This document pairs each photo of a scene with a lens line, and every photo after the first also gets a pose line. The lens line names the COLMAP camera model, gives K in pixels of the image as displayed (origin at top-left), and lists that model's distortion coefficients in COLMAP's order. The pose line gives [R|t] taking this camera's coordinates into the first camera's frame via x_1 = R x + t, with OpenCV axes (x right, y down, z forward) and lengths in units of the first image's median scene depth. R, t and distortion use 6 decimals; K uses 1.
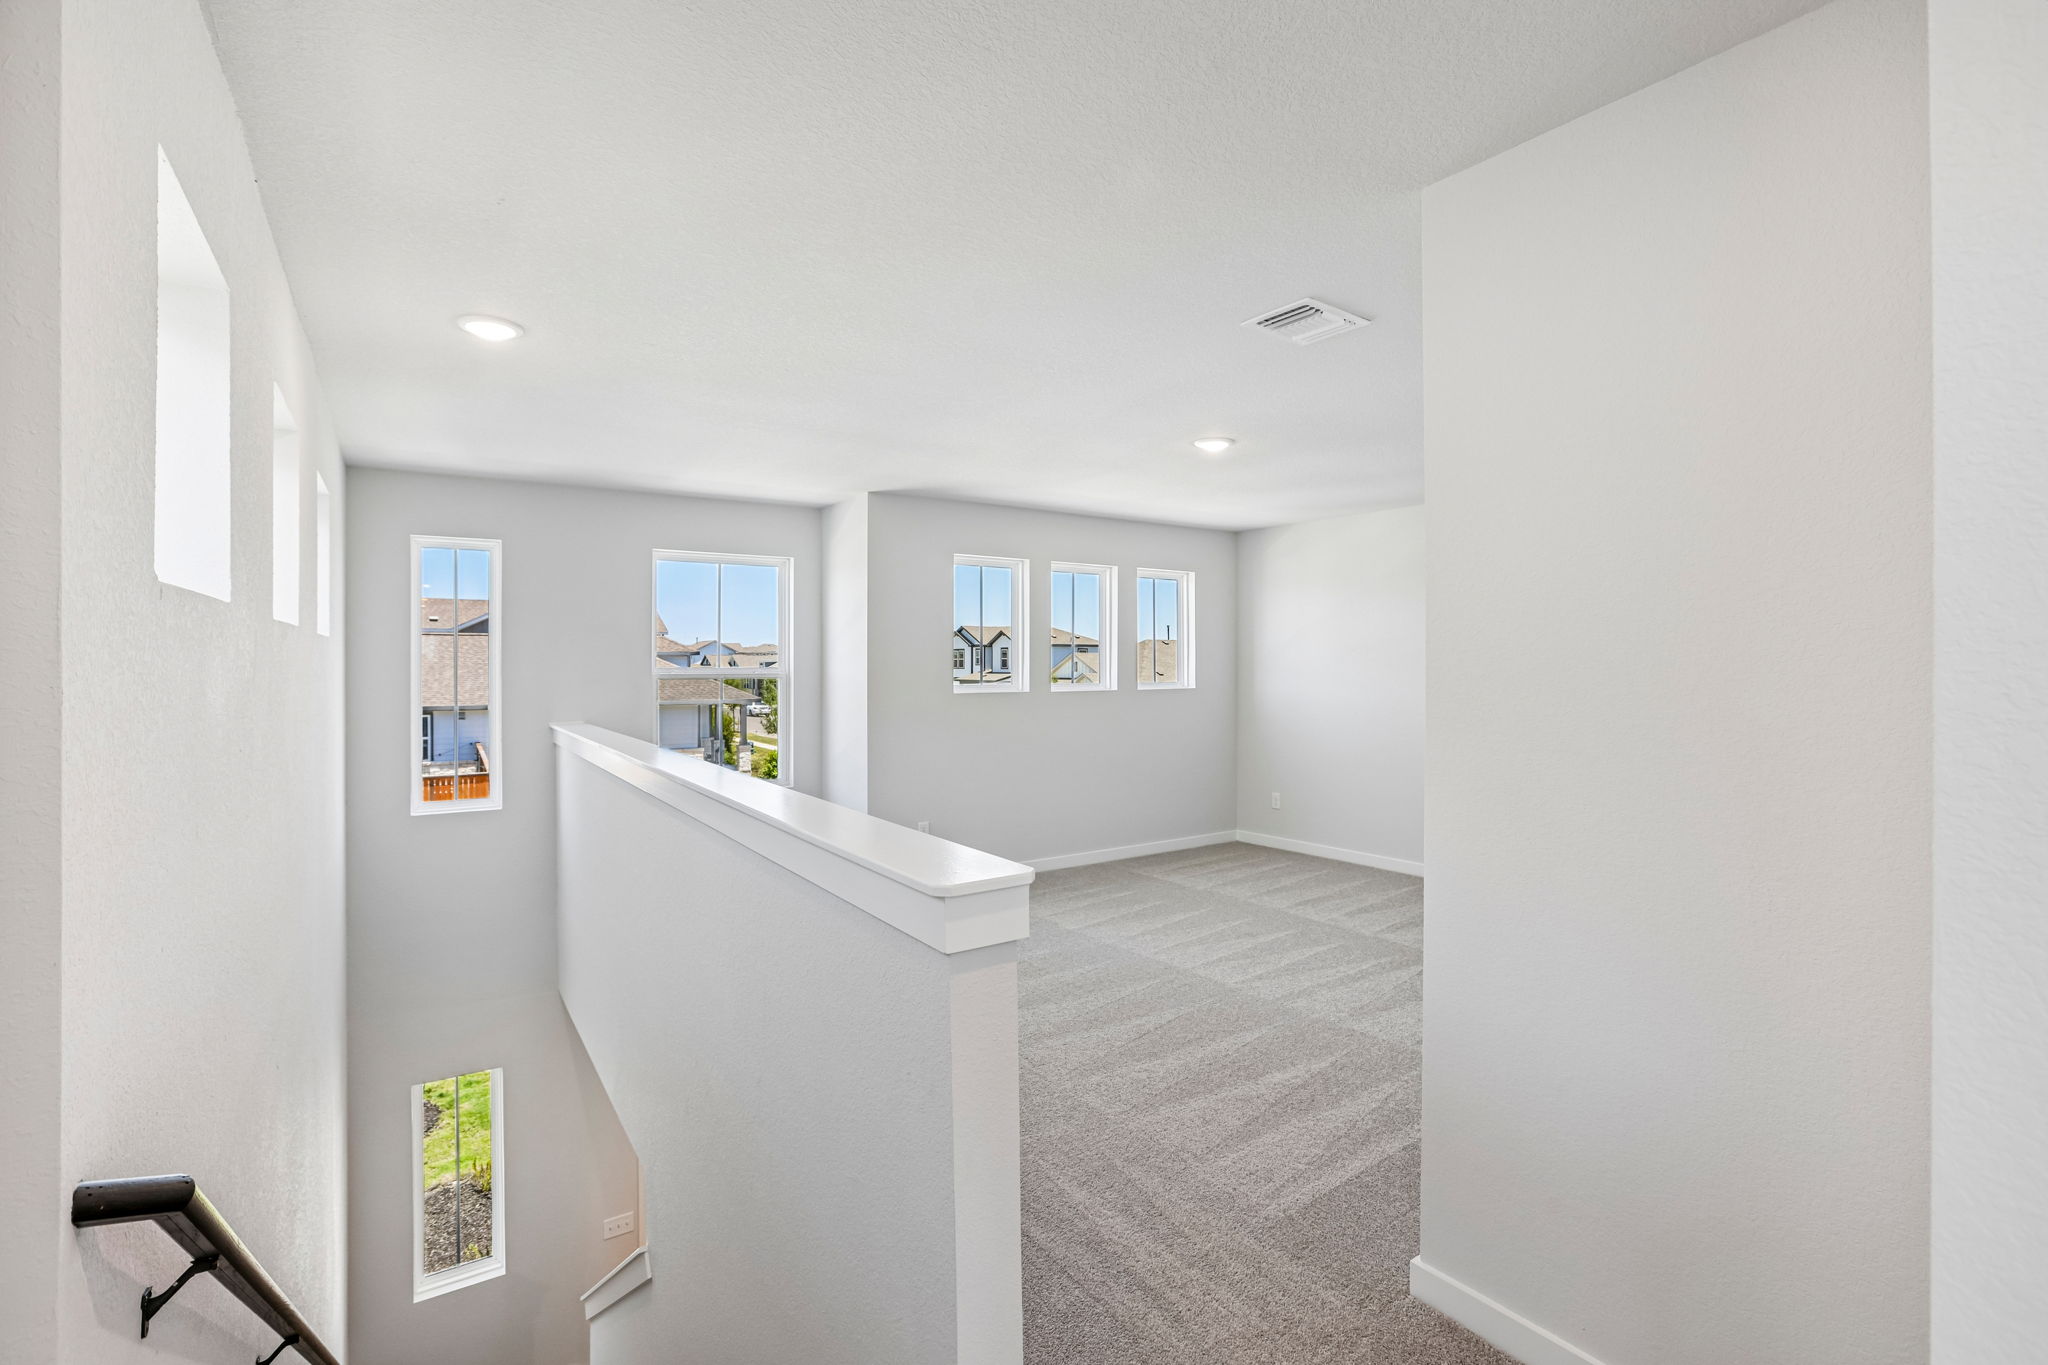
lens RADIAL K [[928.3, 0, 1009.1], [0, 928.3, 676.6], [0, 0, 1]] dist [-0.037760, -0.000010]
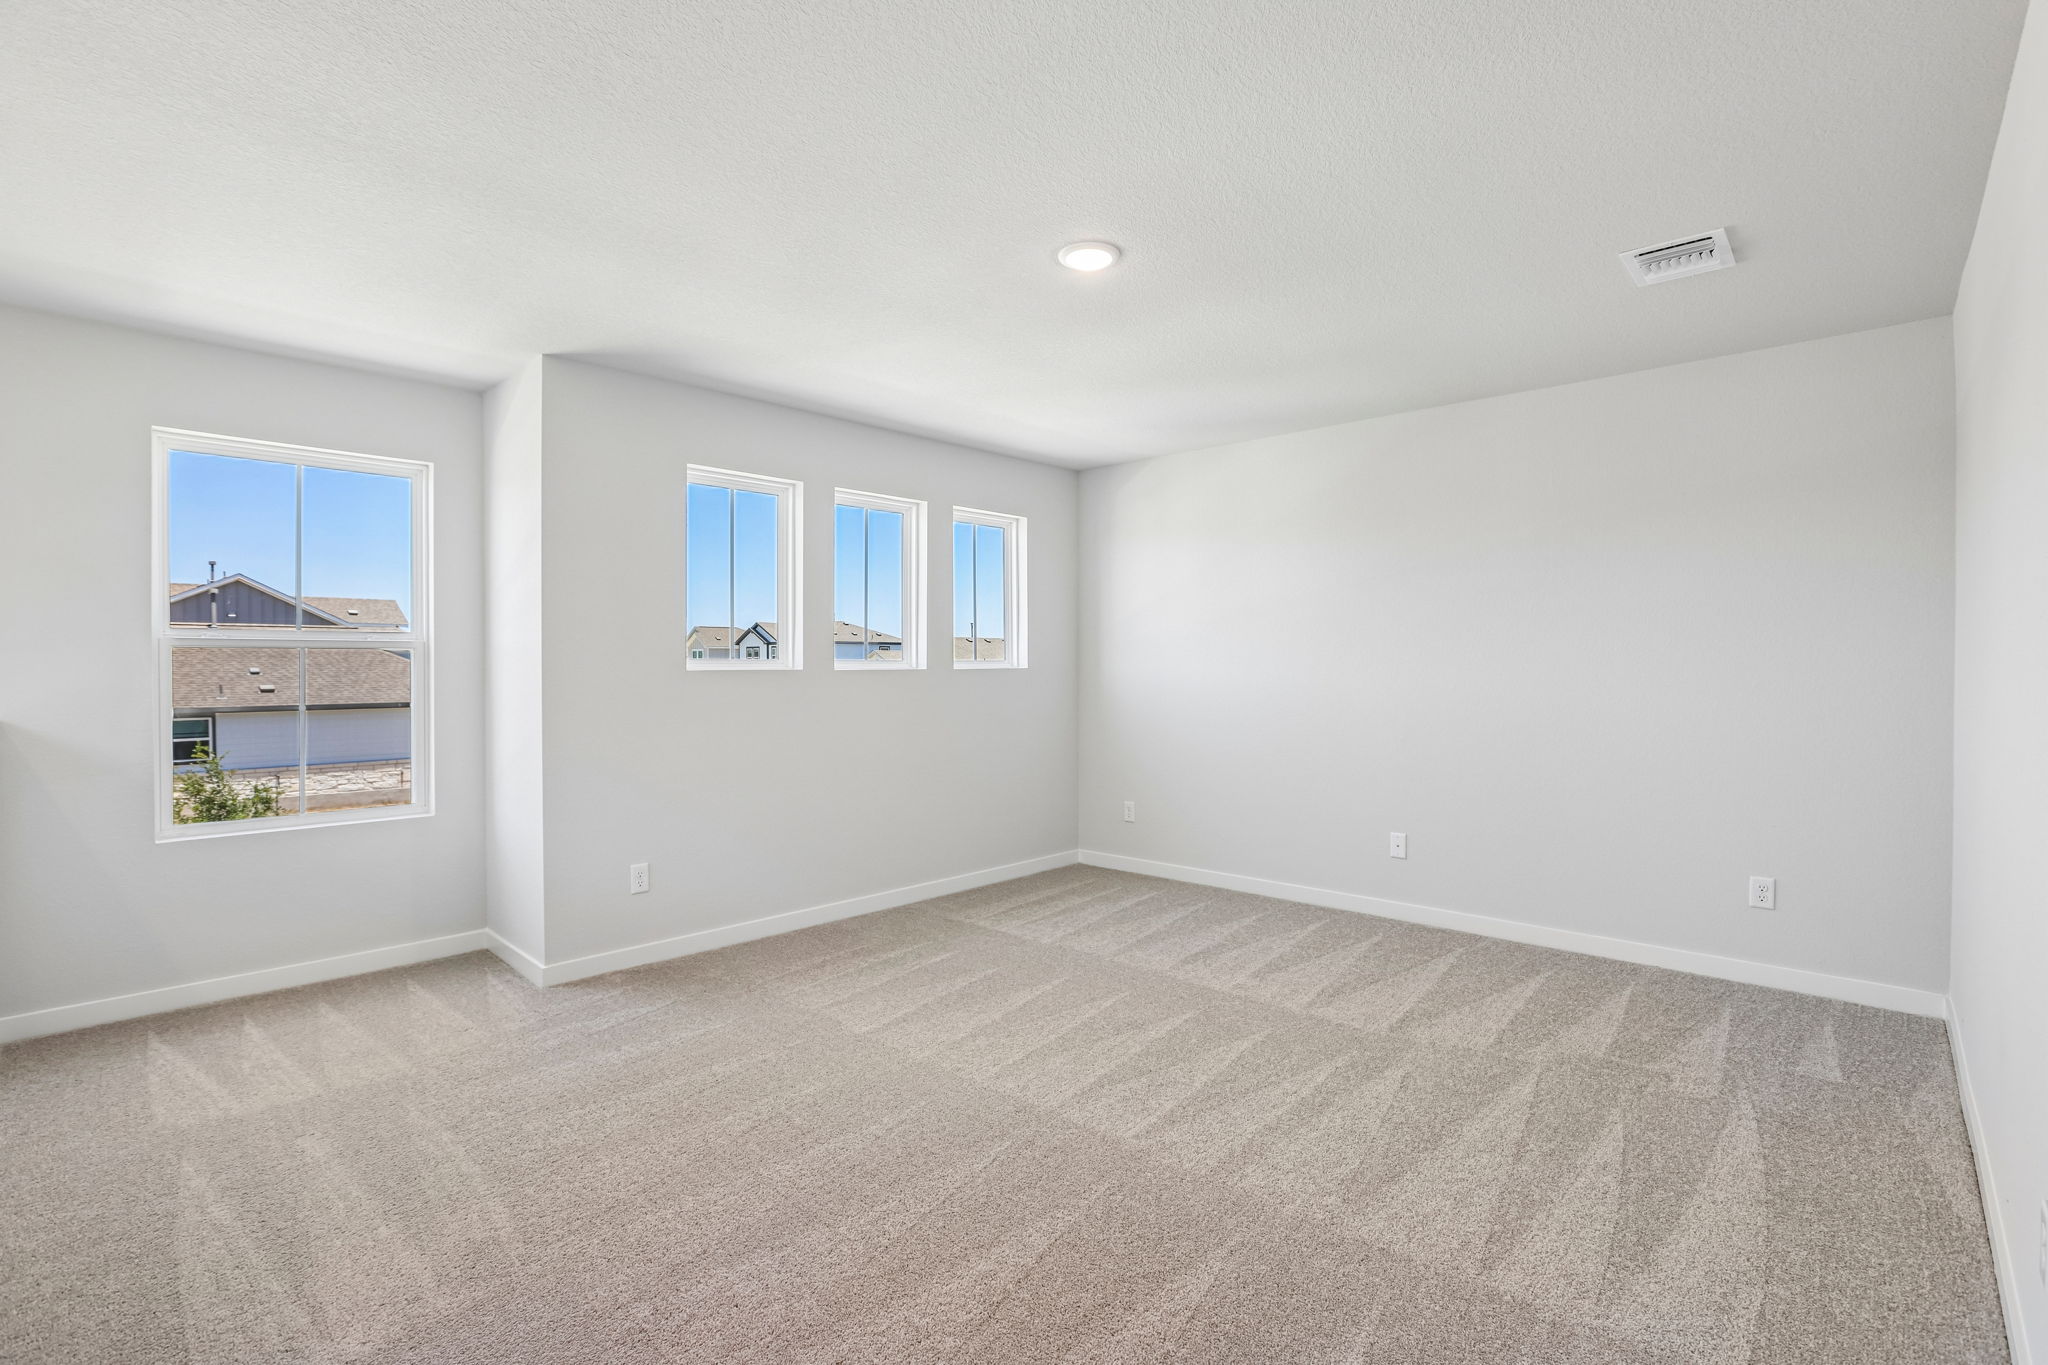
lens RADIAL K [[928.3, 0, 1020.5], [0, 928.3, 668.7], [0, 0, 1]] dist [-0.037760, -0.000010]
pose [[0.974910, -0.000870, 0.222597, 0.028964], [0.002734, 0.999964, -0.008068, 0.024116], [-0.222582, 0.008474, 0.974877, 0.313045]]
